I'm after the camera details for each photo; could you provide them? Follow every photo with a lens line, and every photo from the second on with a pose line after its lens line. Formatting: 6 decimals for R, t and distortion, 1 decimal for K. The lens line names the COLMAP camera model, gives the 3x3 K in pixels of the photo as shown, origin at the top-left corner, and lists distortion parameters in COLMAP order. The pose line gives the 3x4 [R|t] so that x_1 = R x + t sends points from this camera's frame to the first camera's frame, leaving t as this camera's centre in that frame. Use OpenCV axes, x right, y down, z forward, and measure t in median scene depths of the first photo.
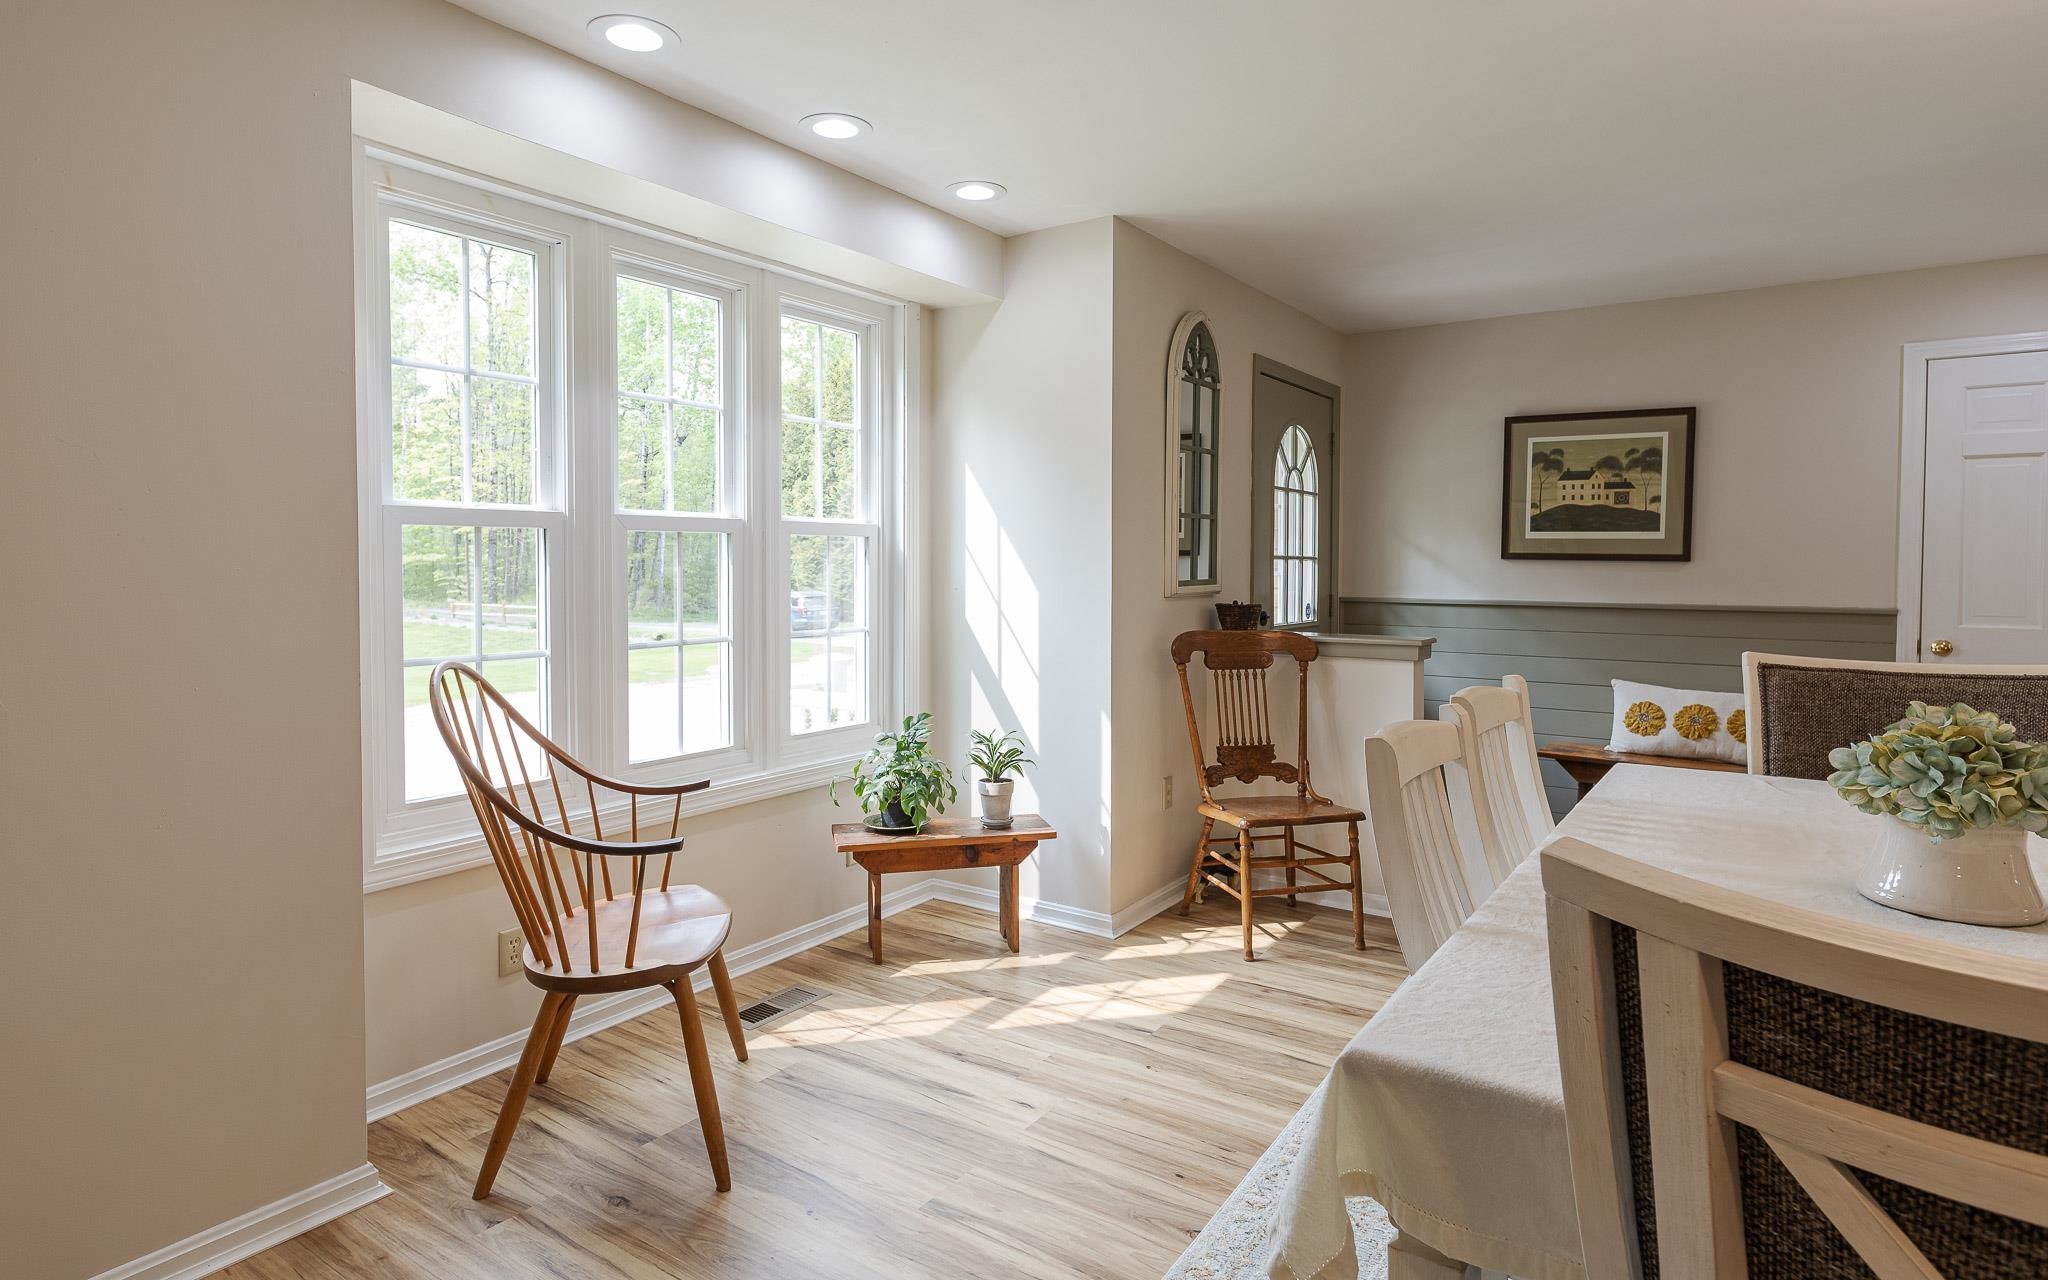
lens RADIAL K [[1102.5, 0, 1077.3], [0, 1102.5, 591.8], [0, 0, 1]] dist [-0.001016, -0.000103]
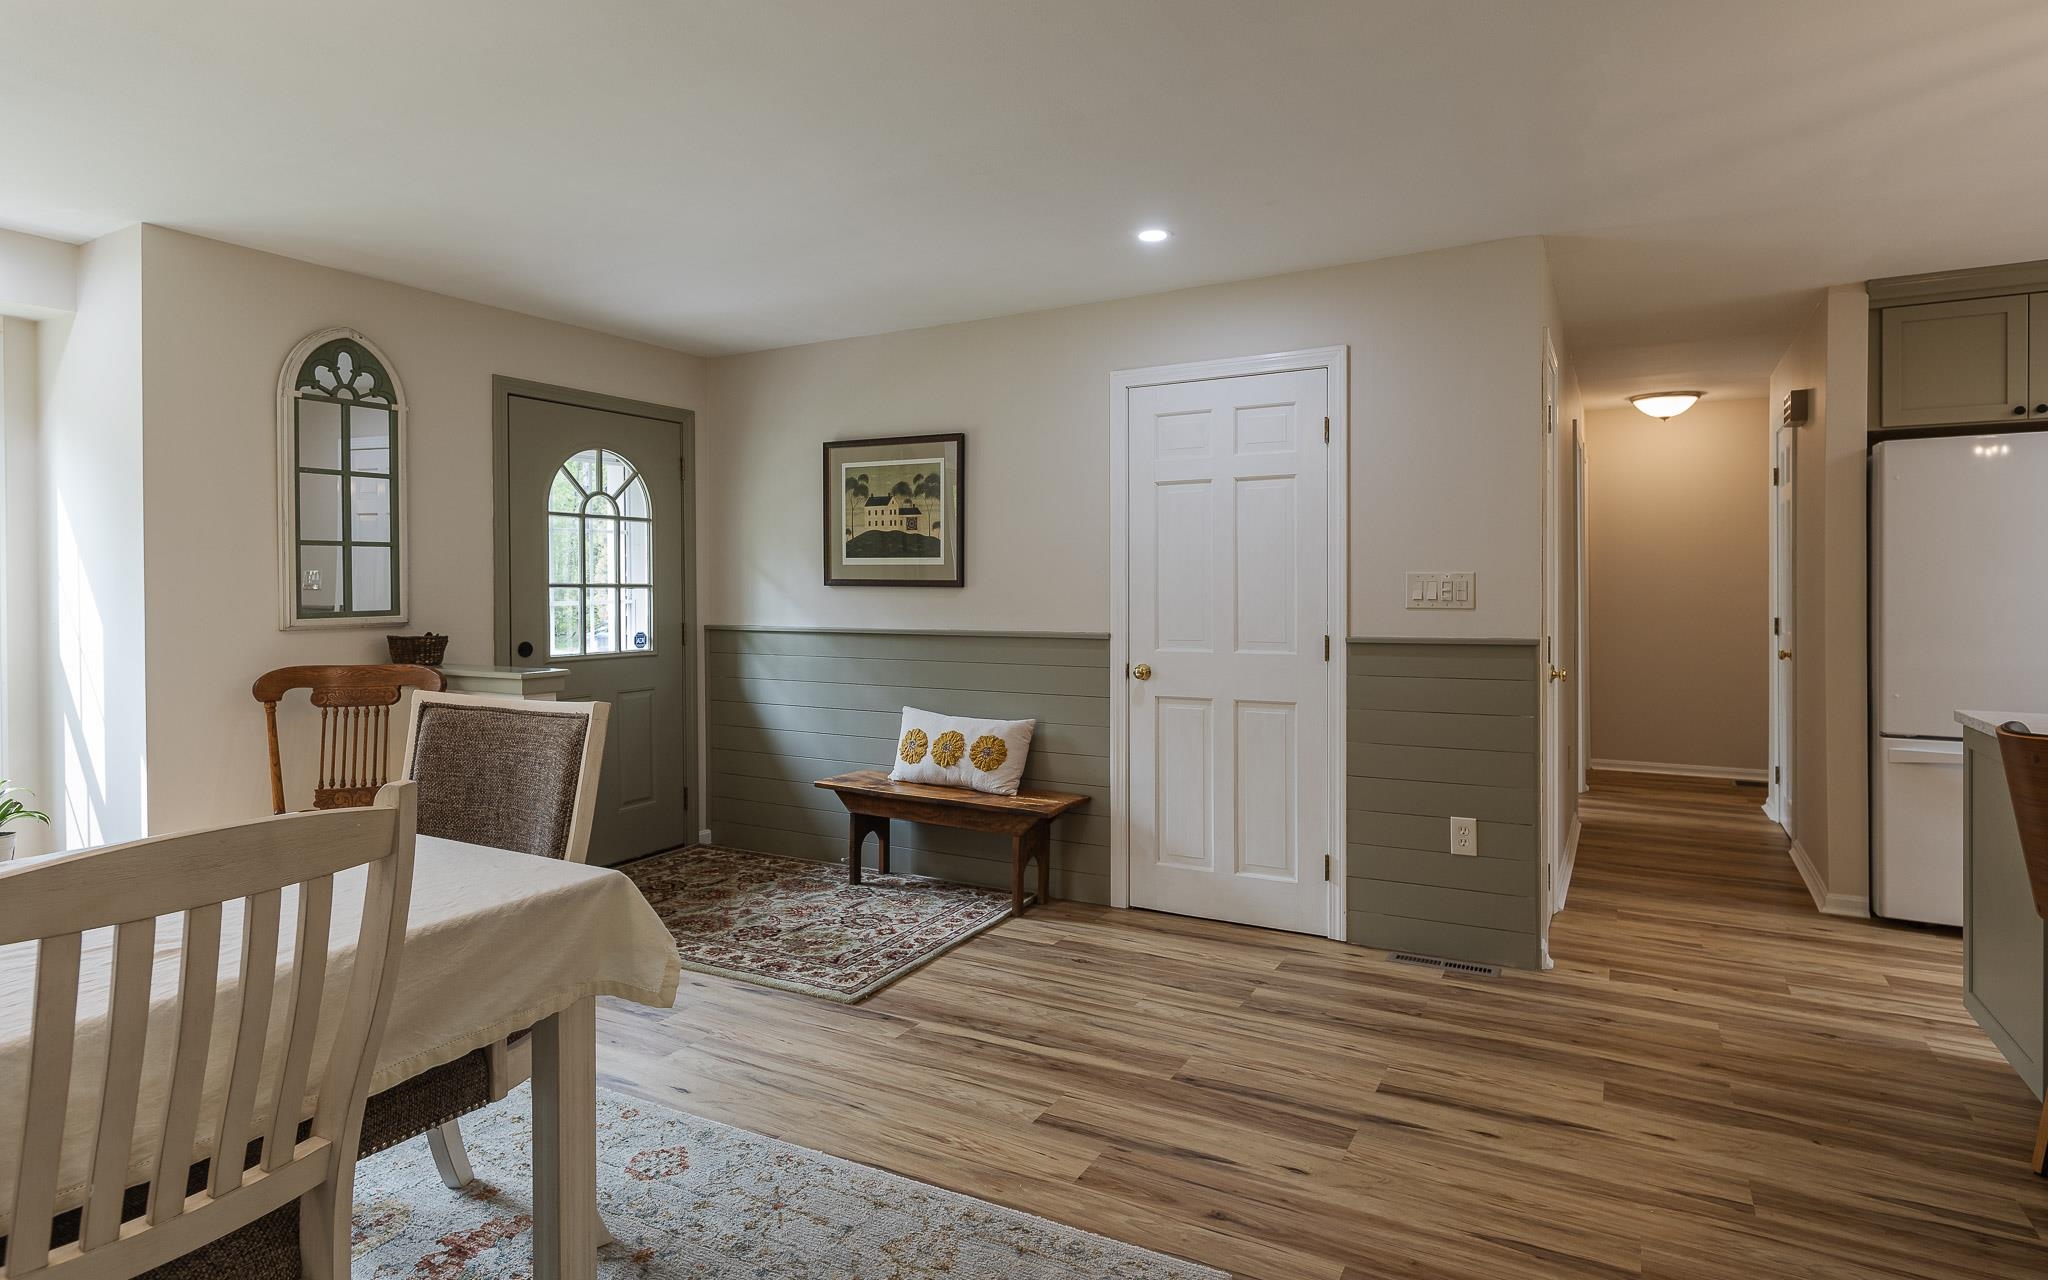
lens RADIAL K [[1074.4, 0, 1093.5], [0, 1074.4, 598.5], [0, 0, 1]] dist [0.000799, -0.000135]
pose [[0.995078, -0.007984, 0.098770, 0.564454], [0.009494, 0.999845, -0.014831, -0.001843], [-0.098637, 0.015696, 0.995000, 0.020264]]
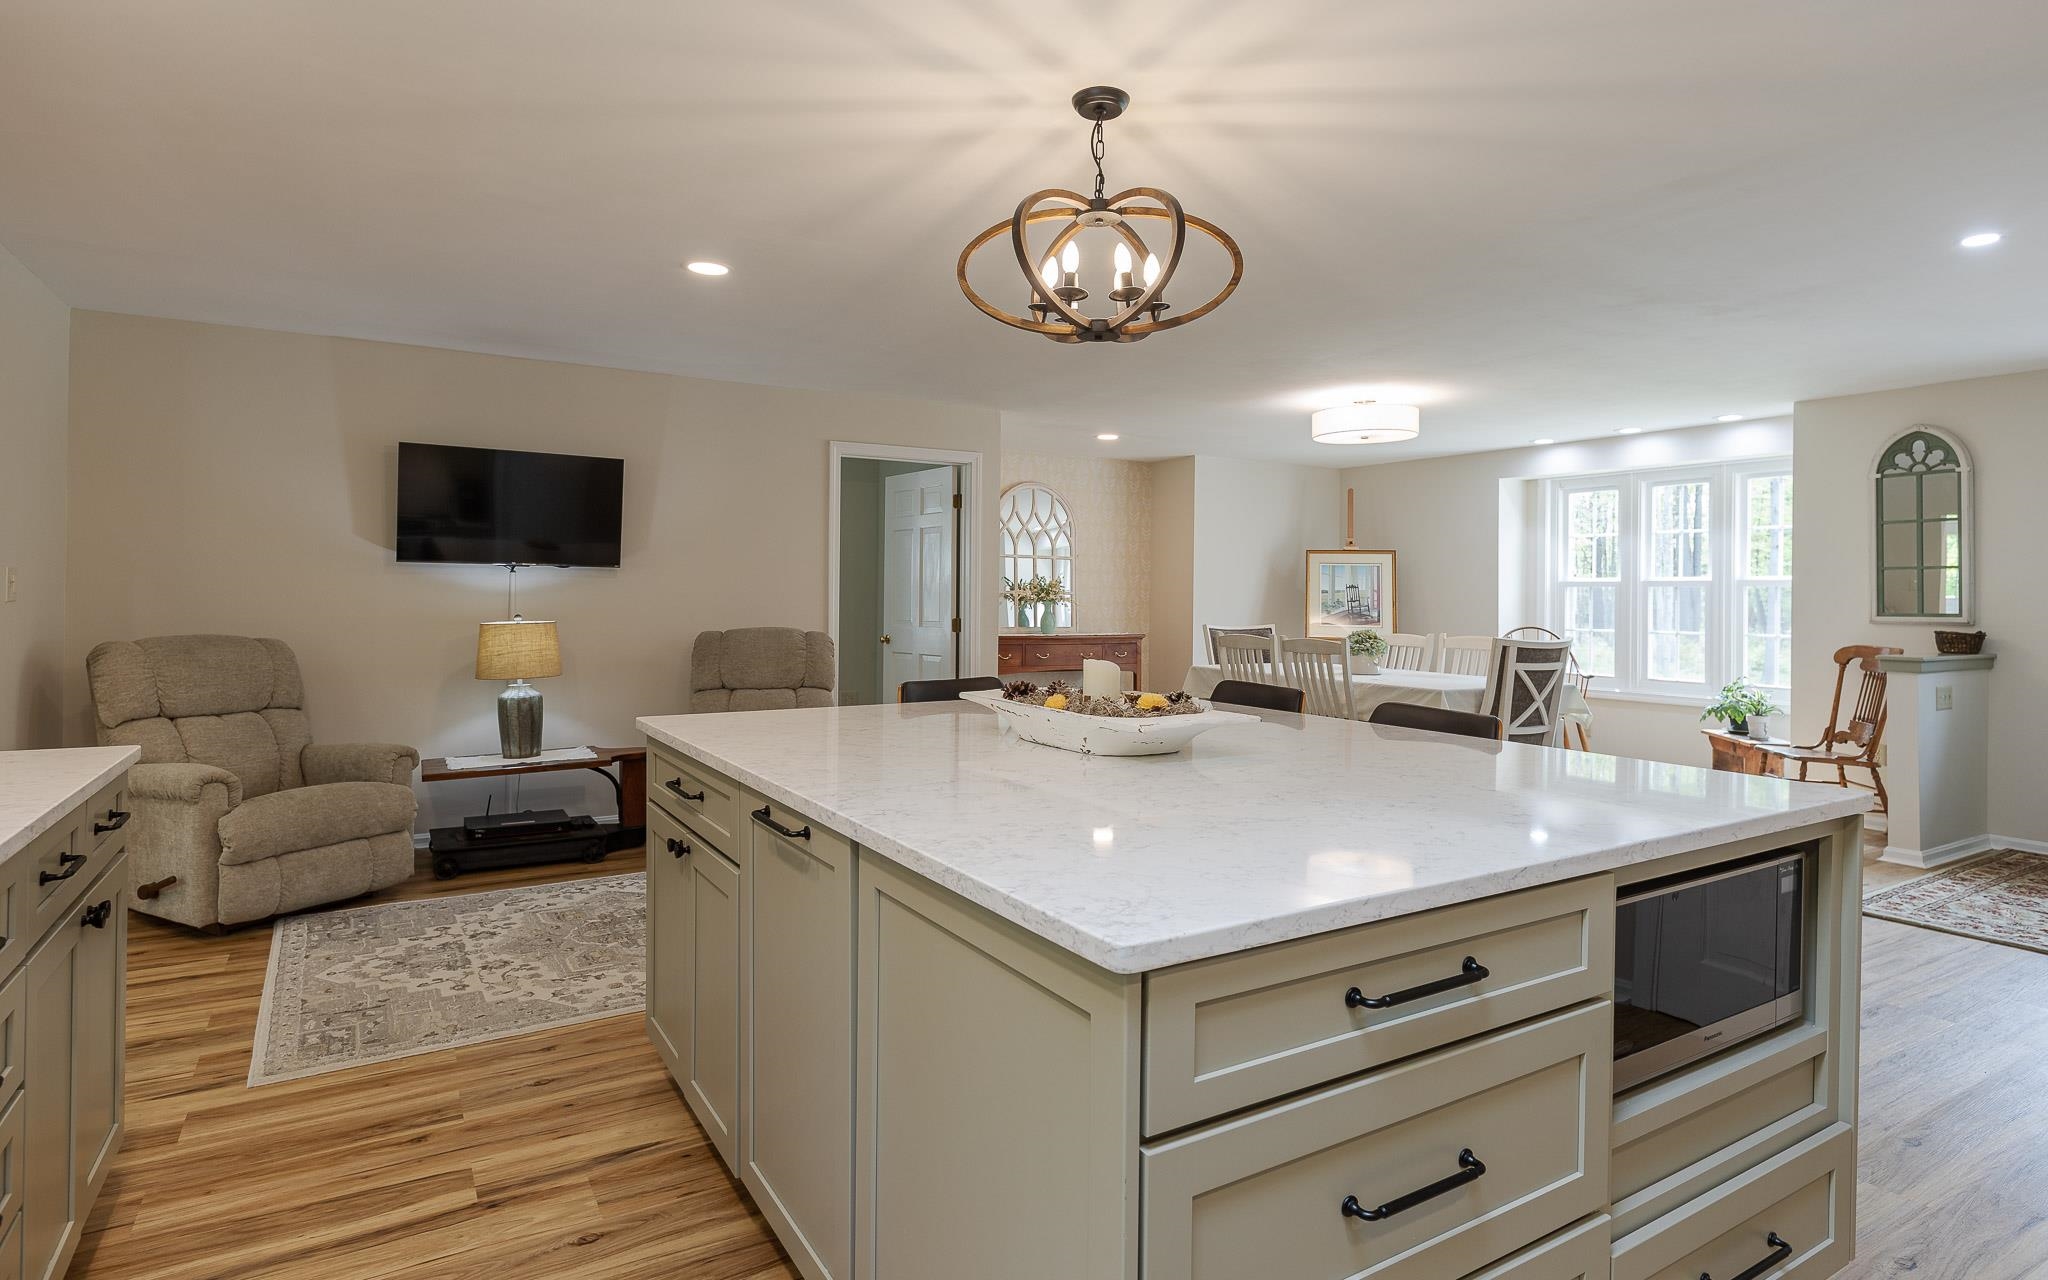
lens RADIAL K [[1025.0, 0, 957.0], [0, 1025.0, 599.8], [0, 0, 1]] dist [-0.001553, -0.000409]
pose [[-0.476098, -0.003514, -0.879385, 1.576313], [-0.036017, 0.999231, 0.015506, -0.003362], [0.878654, 0.039055, -0.475858, 0.462434]]
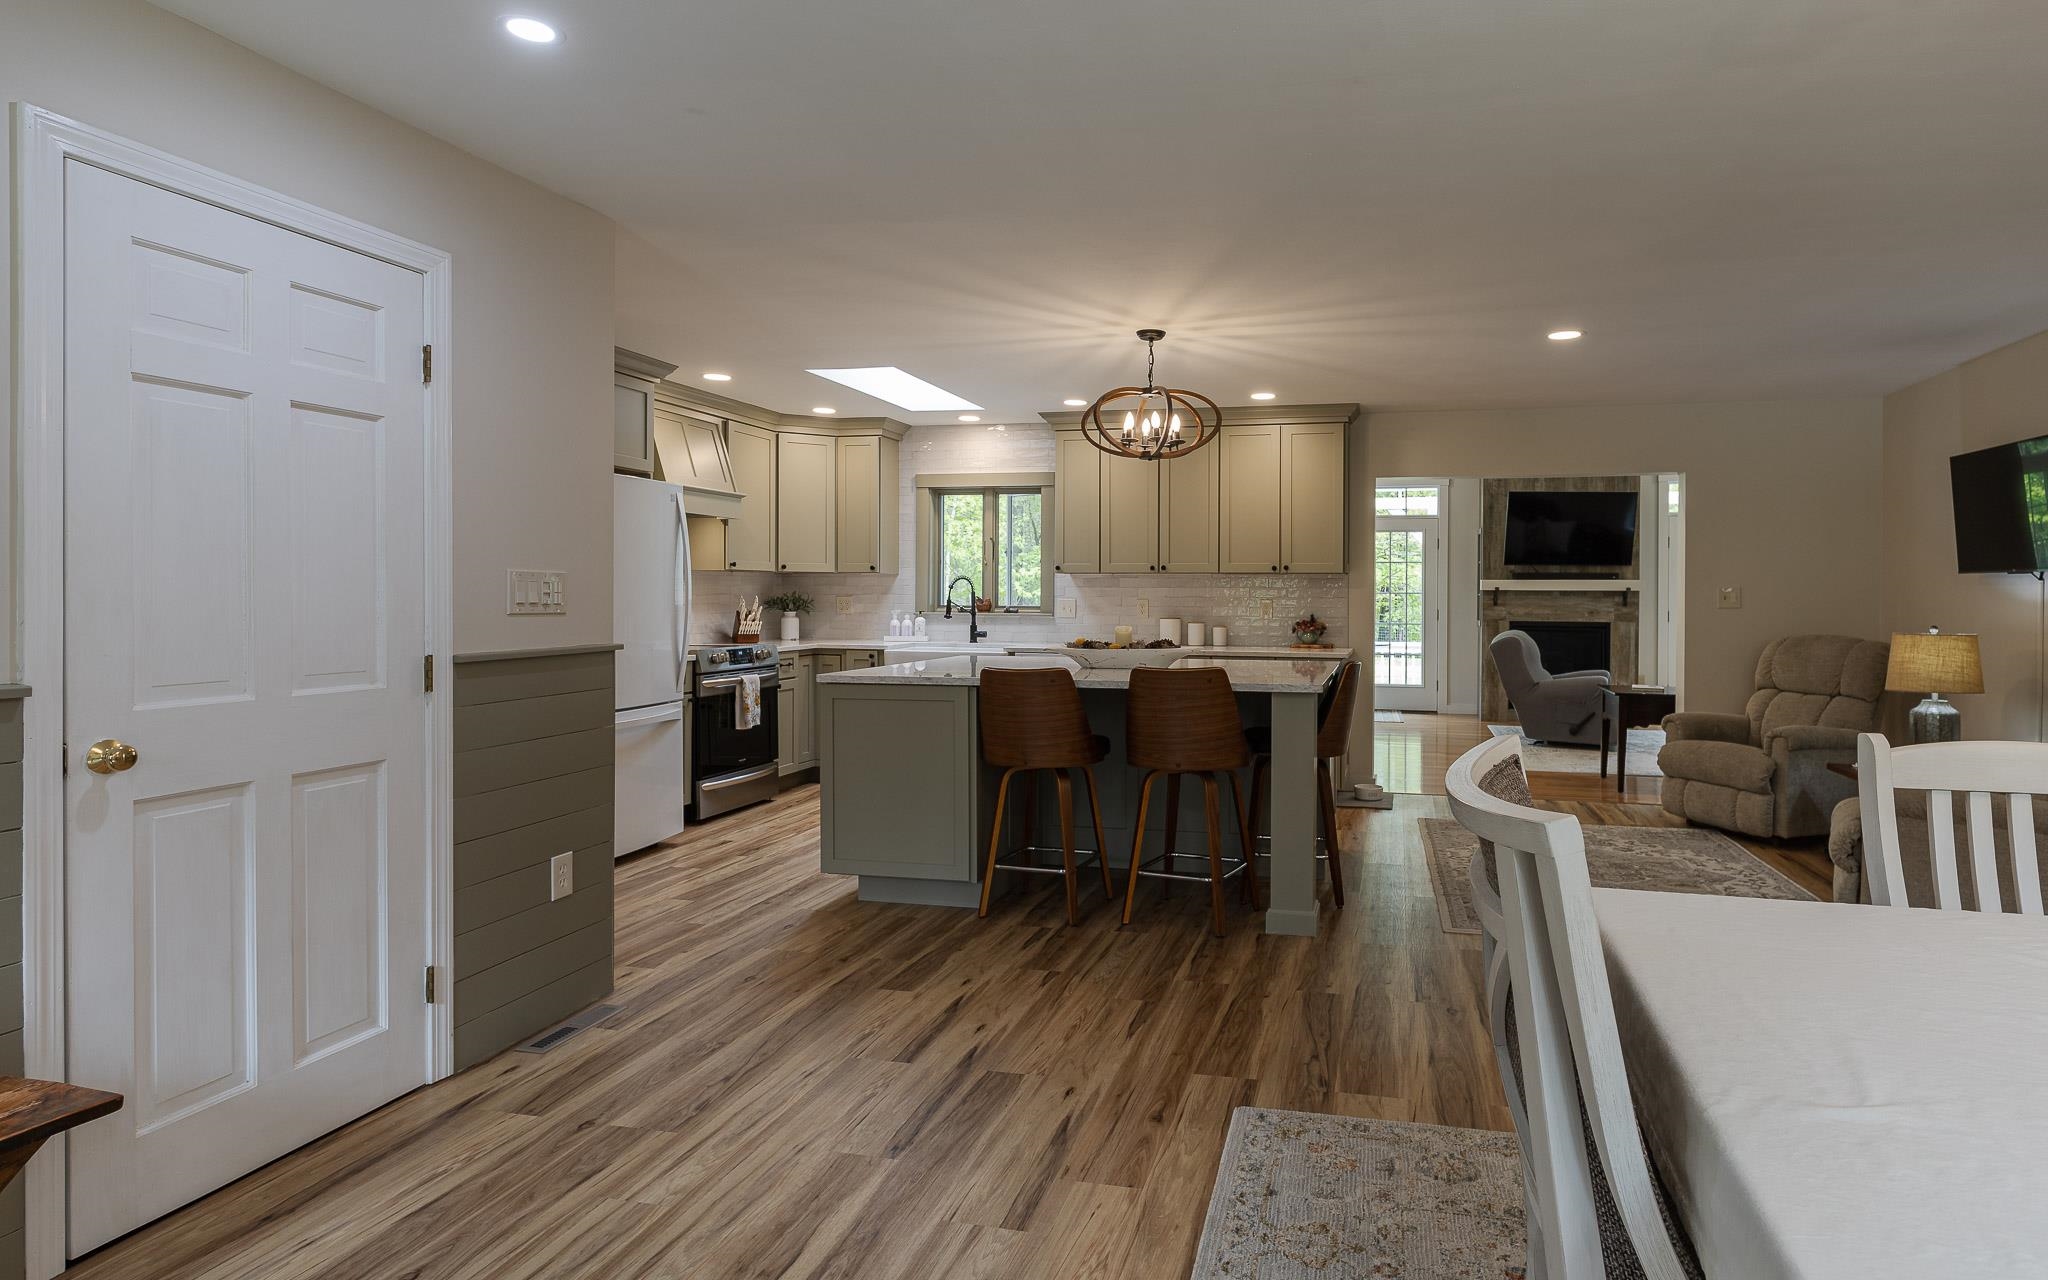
lens RADIAL K [[1114.6, 0, 1070.6], [0, 1114.6, 607.7], [0, 0, 1]] dist [-0.002148, -0.001181]
pose [[-0.304940, -0.015424, 0.952247, 0.159571], [0.019408, 0.999561, 0.022405, -0.016340], [-0.952174, 0.025313, -0.304507, 0.652383]]
